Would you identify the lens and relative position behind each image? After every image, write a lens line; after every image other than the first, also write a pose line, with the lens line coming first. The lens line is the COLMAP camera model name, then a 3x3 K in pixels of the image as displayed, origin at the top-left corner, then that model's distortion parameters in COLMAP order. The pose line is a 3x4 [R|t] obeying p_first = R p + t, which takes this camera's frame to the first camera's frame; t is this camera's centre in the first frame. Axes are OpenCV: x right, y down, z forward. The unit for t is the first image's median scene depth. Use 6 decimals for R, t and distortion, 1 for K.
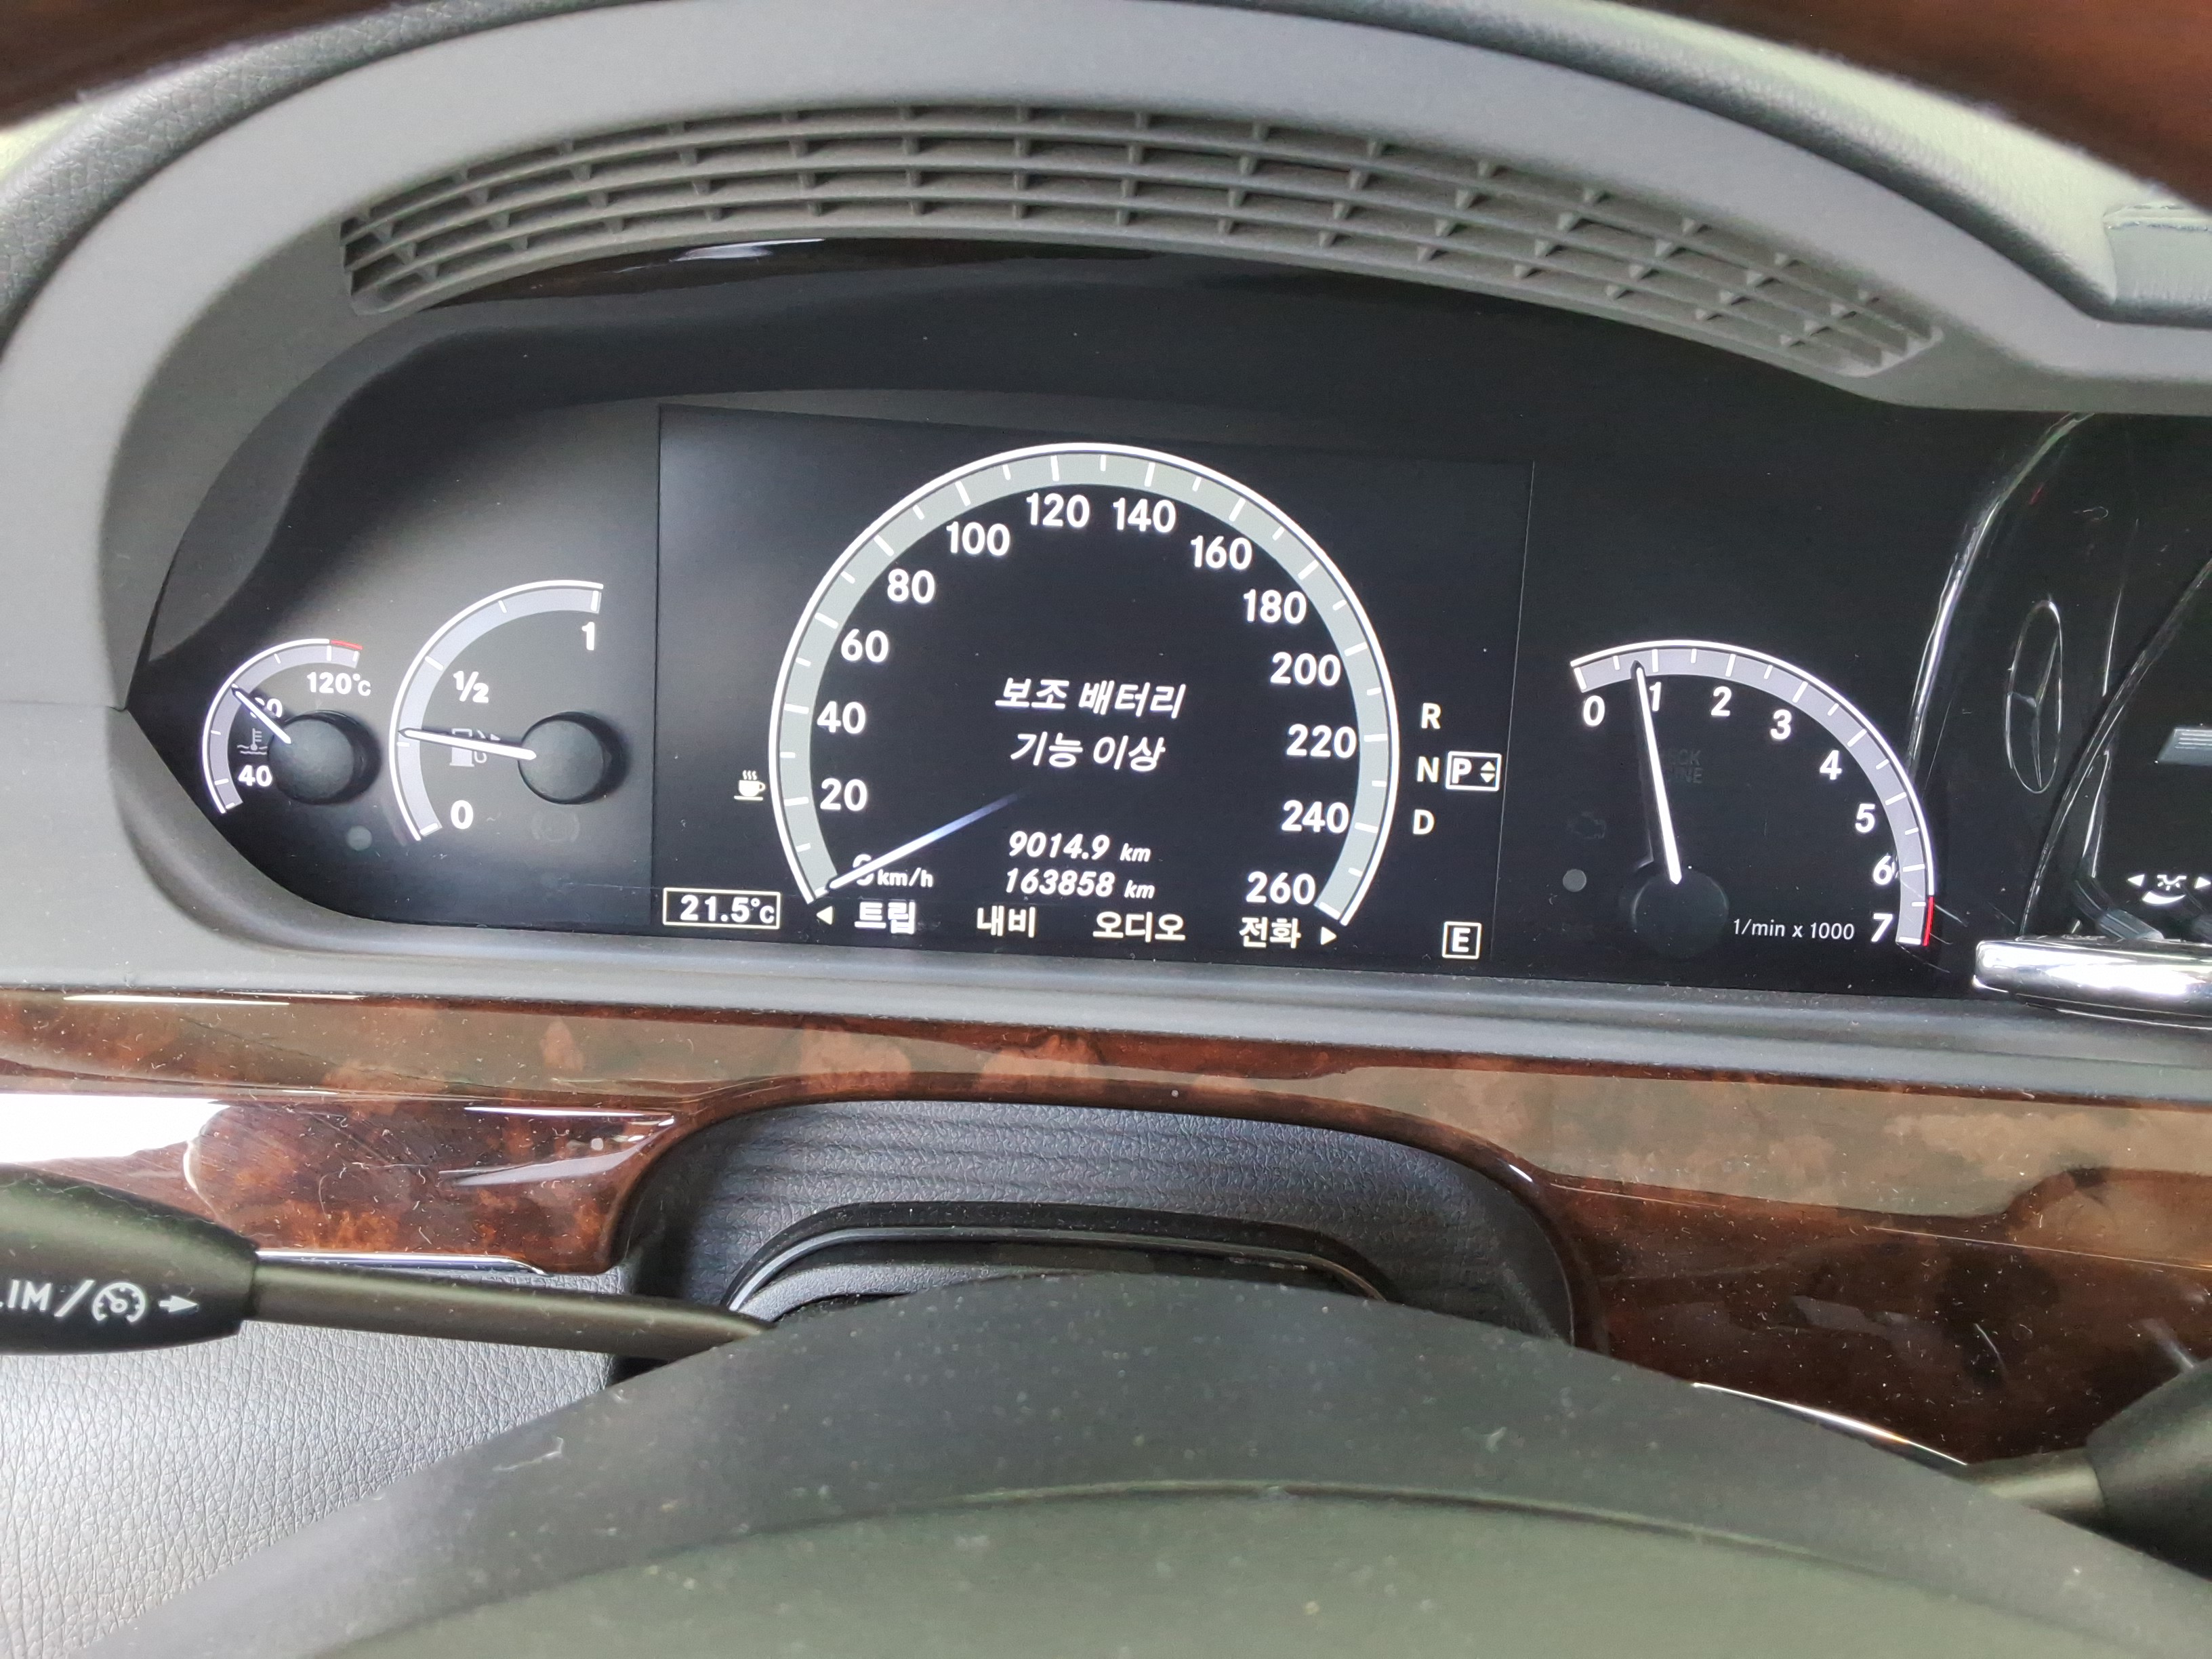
lens RADIAL K [[1783.4, 0, 1129.5], [0, 1783.4, 825.6], [0, 0, 1]] dist [0.140470, -0.241977]
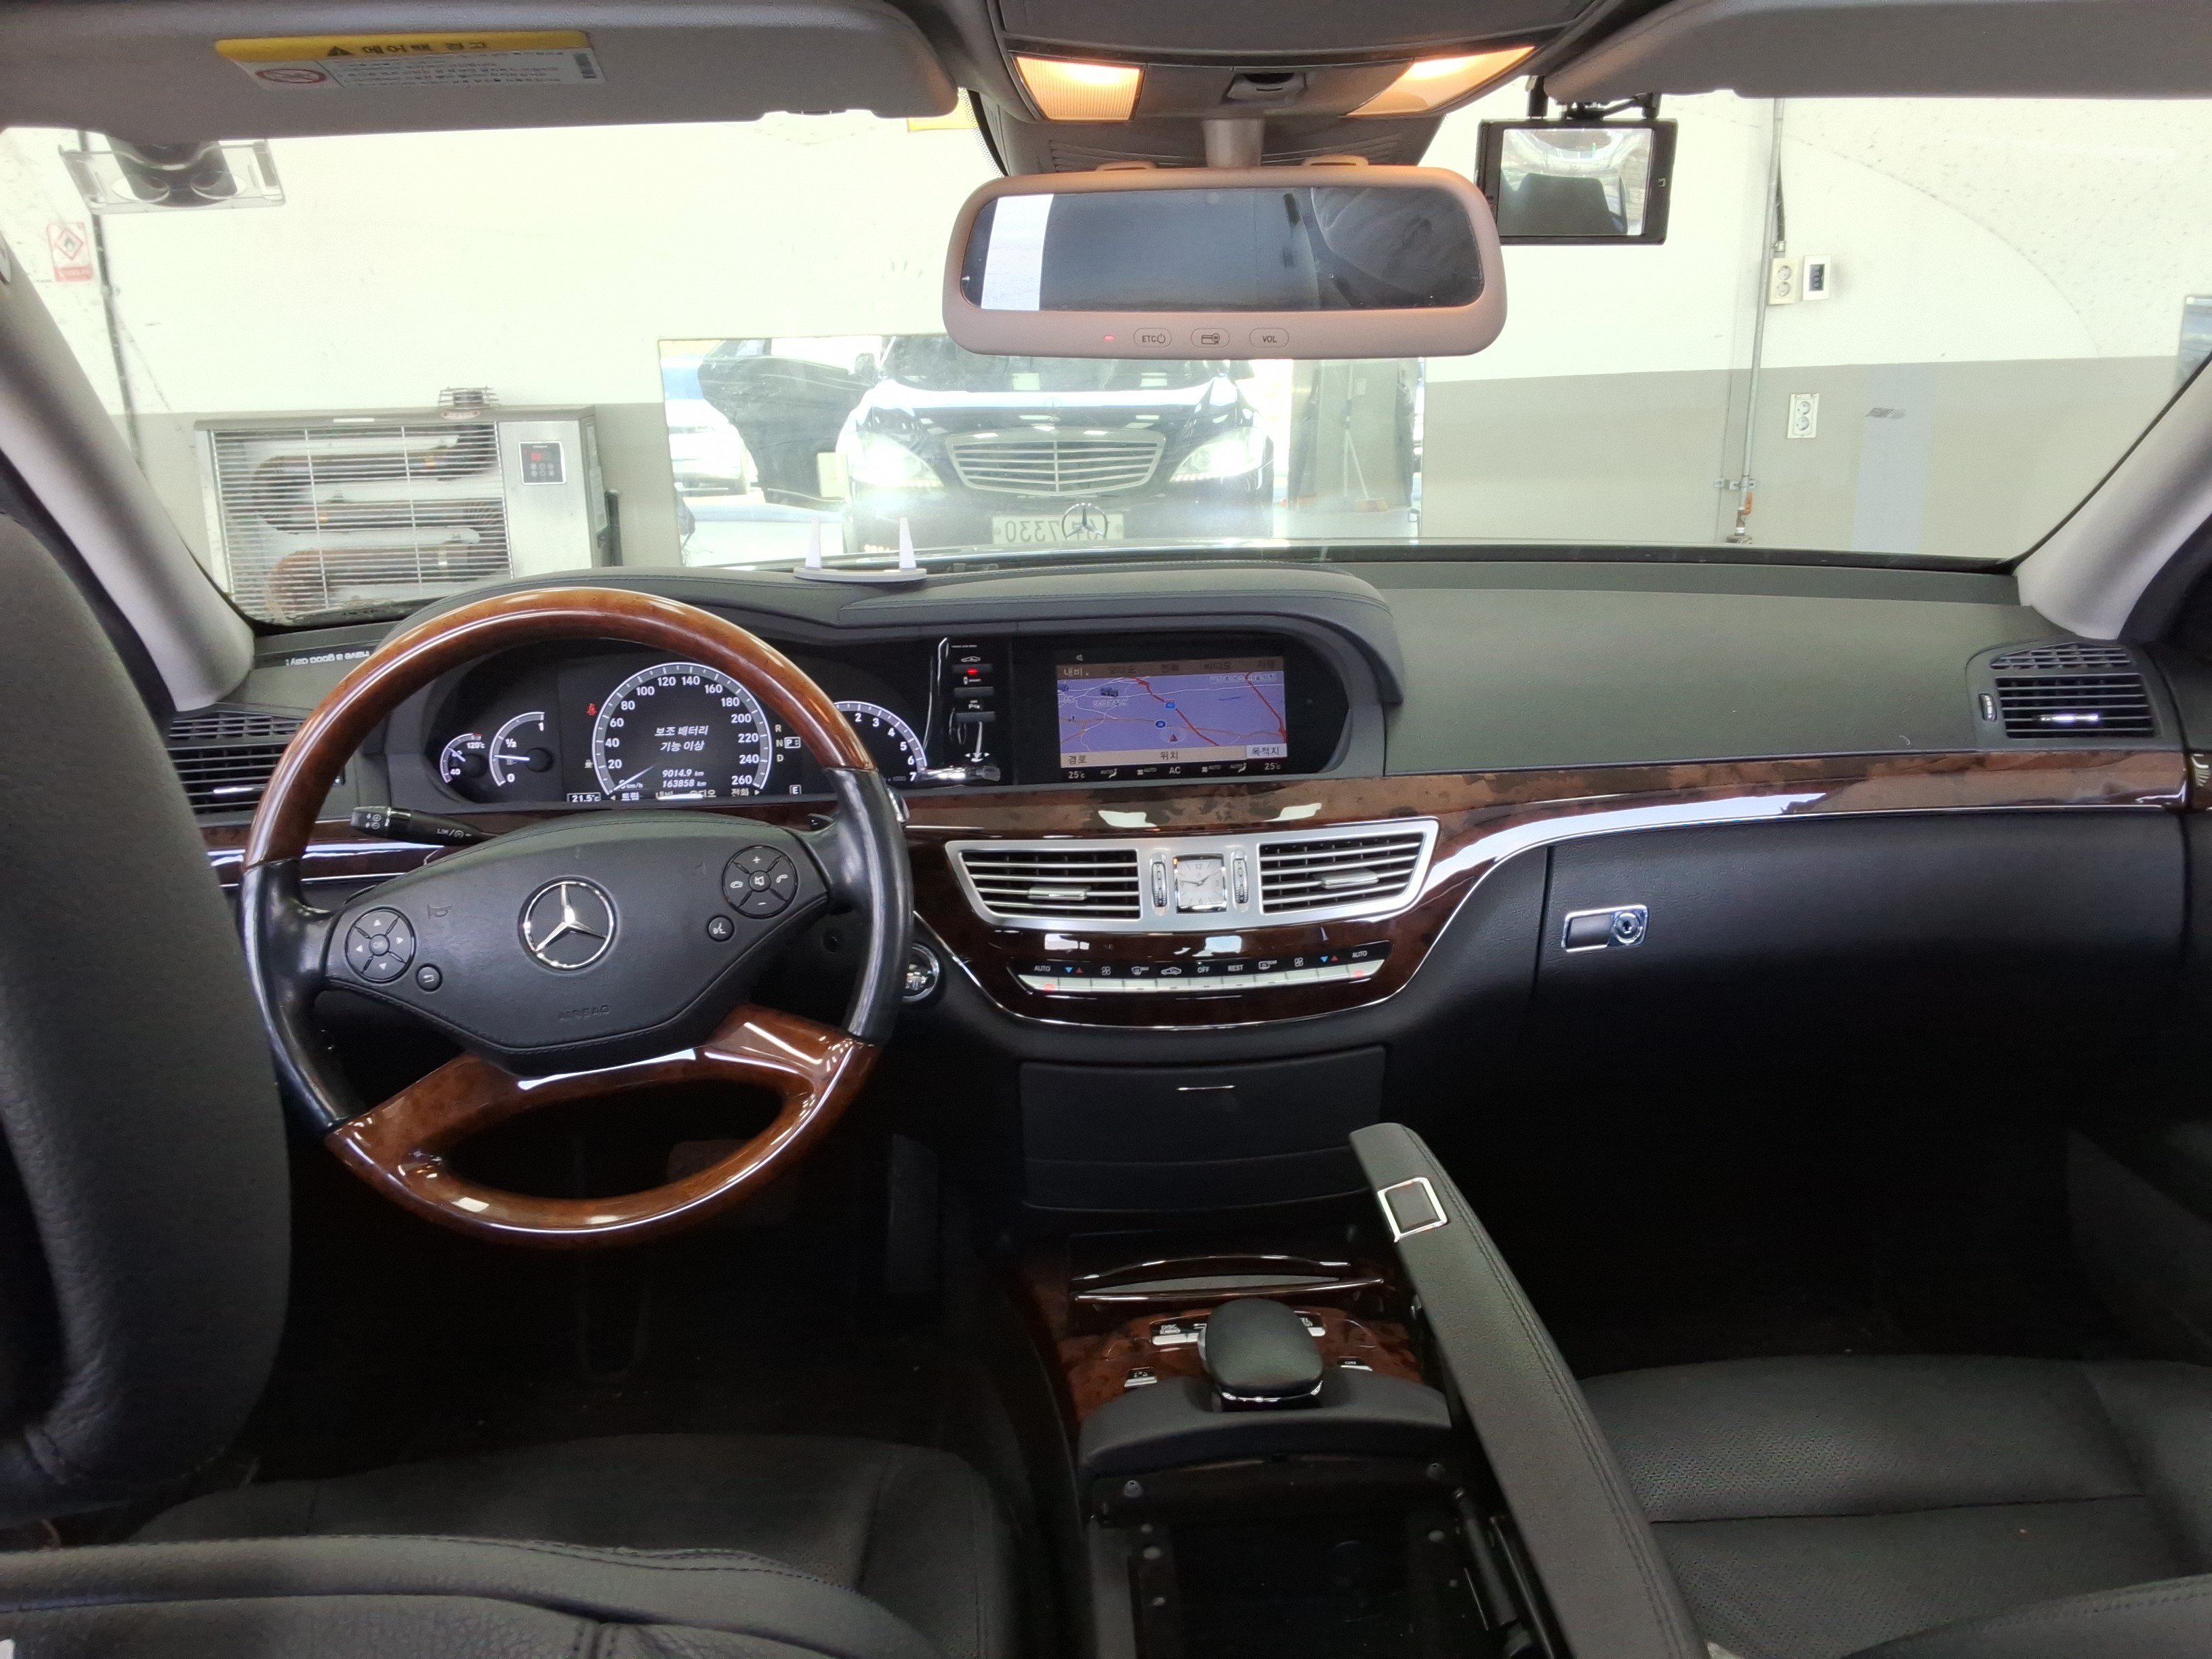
lens RADIAL K [[1783.4, 0, 1129.5], [0, 1783.4, 825.6], [0, 0, 1]] dist [0.140470, -0.241977]
pose [[0.995741, -0.091855, -0.007950, 0.887631], [0.091147, 0.993706, -0.065127, 0.435576], [0.013882, 0.064125, 0.997845, -2.593409]]
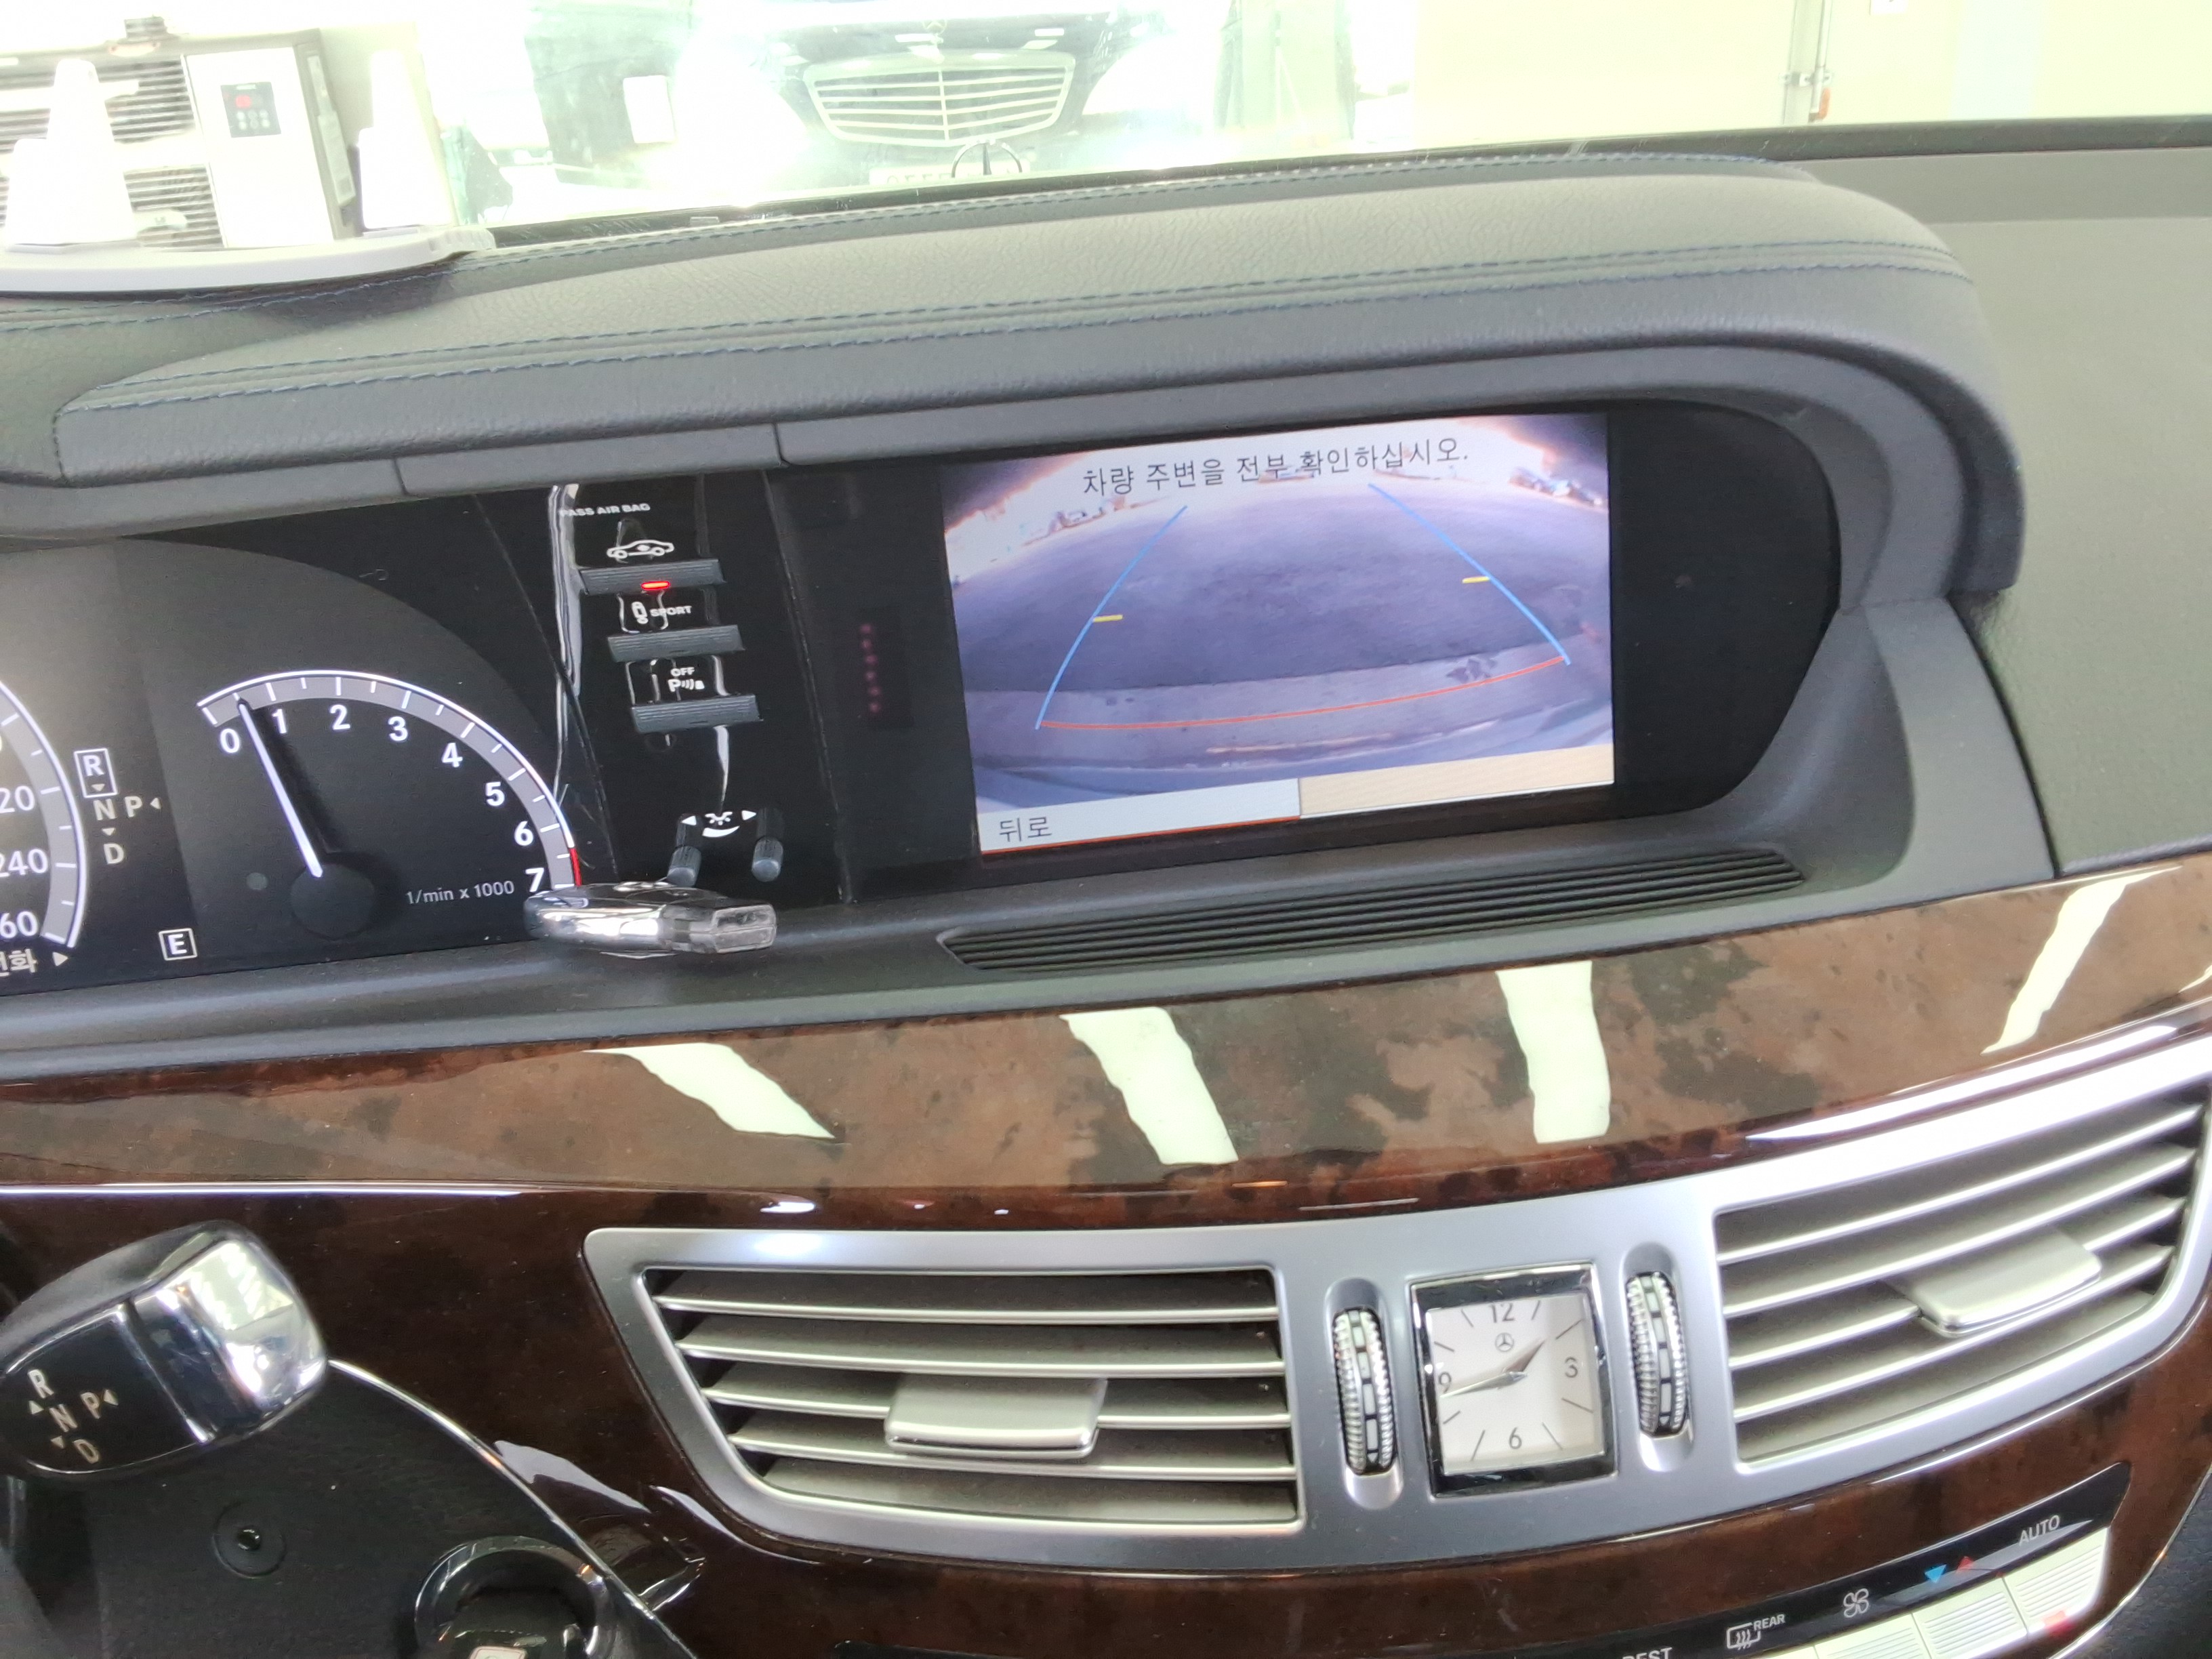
lens RADIAL K [[1751.4, 0, 1131.5], [0, 1751.4, 825.4], [0, 0, 1]] dist [0.089533, -0.141773]
pose [[0.989347, -0.144983, 0.013145, 0.819785], [0.142252, 0.981986, 0.124368, -0.070388], [-0.030940, -0.121173, 0.992149, -0.170432]]
